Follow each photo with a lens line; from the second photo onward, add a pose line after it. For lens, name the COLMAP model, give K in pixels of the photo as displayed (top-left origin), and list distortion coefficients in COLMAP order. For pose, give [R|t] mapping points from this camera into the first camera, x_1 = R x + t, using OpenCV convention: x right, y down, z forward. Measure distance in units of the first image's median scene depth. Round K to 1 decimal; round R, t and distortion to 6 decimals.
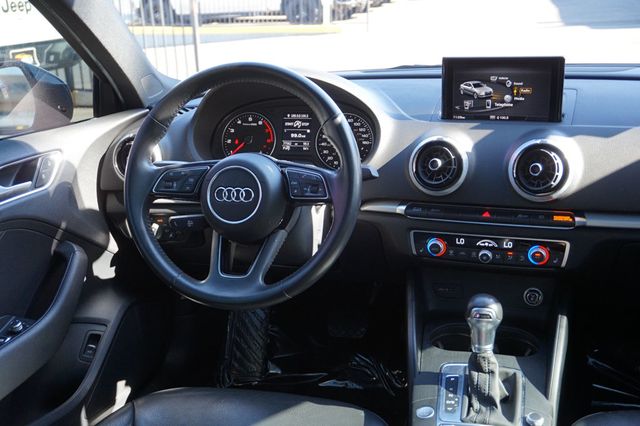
lens RADIAL K [[691.8, 0, 320.0], [0, 691.8, 213.0], [0, 0, 1]] dist [0.009844, -0.010630]
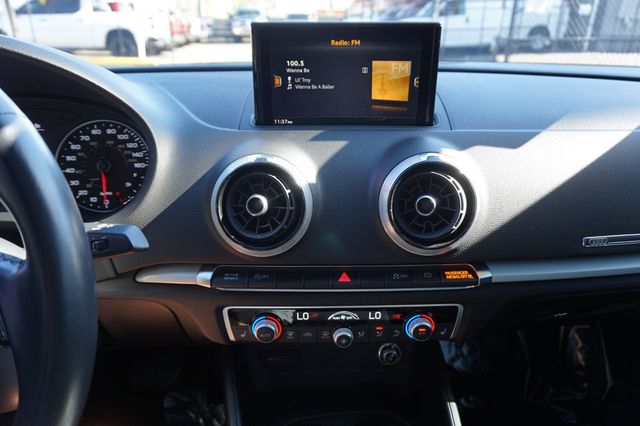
lens RADIAL K [[437.2, 0, 320.0], [0, 437.2, 213.0], [0, 0, 1]] dist [-0.020945, 0.007008]
pose [[0.932442, -0.093289, 0.349068, 0.084621], [0.071513, 0.994632, 0.074790, -0.083426], [-0.354172, -0.044774, 0.934108, 0.617338]]
